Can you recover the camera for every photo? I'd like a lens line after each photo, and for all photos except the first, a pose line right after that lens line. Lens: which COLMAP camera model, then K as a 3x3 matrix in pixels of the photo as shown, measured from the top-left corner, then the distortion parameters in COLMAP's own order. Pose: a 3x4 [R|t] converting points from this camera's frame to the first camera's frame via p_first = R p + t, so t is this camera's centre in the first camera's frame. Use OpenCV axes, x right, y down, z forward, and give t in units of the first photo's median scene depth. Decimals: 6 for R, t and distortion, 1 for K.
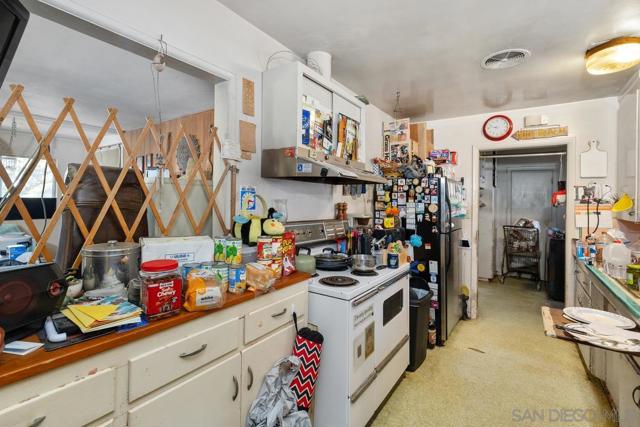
lens RADIAL K [[288.5, 0, 318.5], [0, 288.5, 197.7], [0, 0, 1]] dist [0.000264, -0.000144]
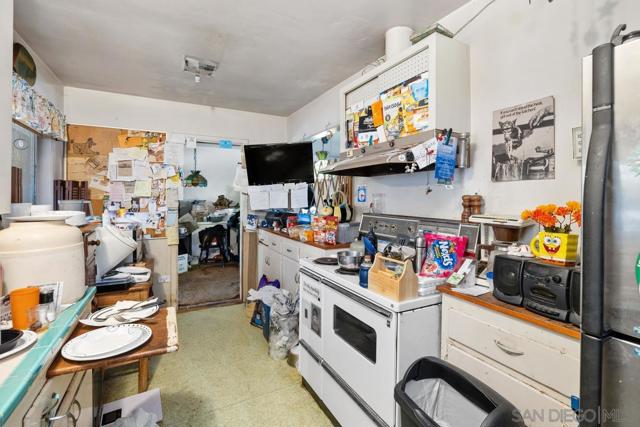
lens RADIAL K [[291.7, 0, 321.5], [0, 291.7, 196.4], [0, 0, 1]] dist [-0.001677, -0.000532]
pose [[-0.445554, -0.029112, -0.894782, 0.690710], [-0.002465, 0.999507, -0.031292, 0.037423], [0.895252, -0.011736, -0.445406, 0.897367]]
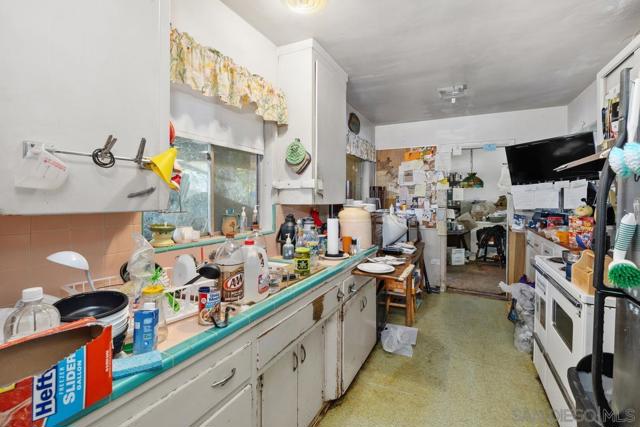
lens RADIAL K [[291.7, 0, 321.5], [0, 291.7, 196.4], [0, 0, 1]] dist [-0.001677, -0.000532]
pose [[-0.986911, -0.028860, -0.158661, 0.728526], [-0.025716, 0.999431, -0.021833, 0.049908], [0.159201, -0.017467, -0.987092, 1.184963]]
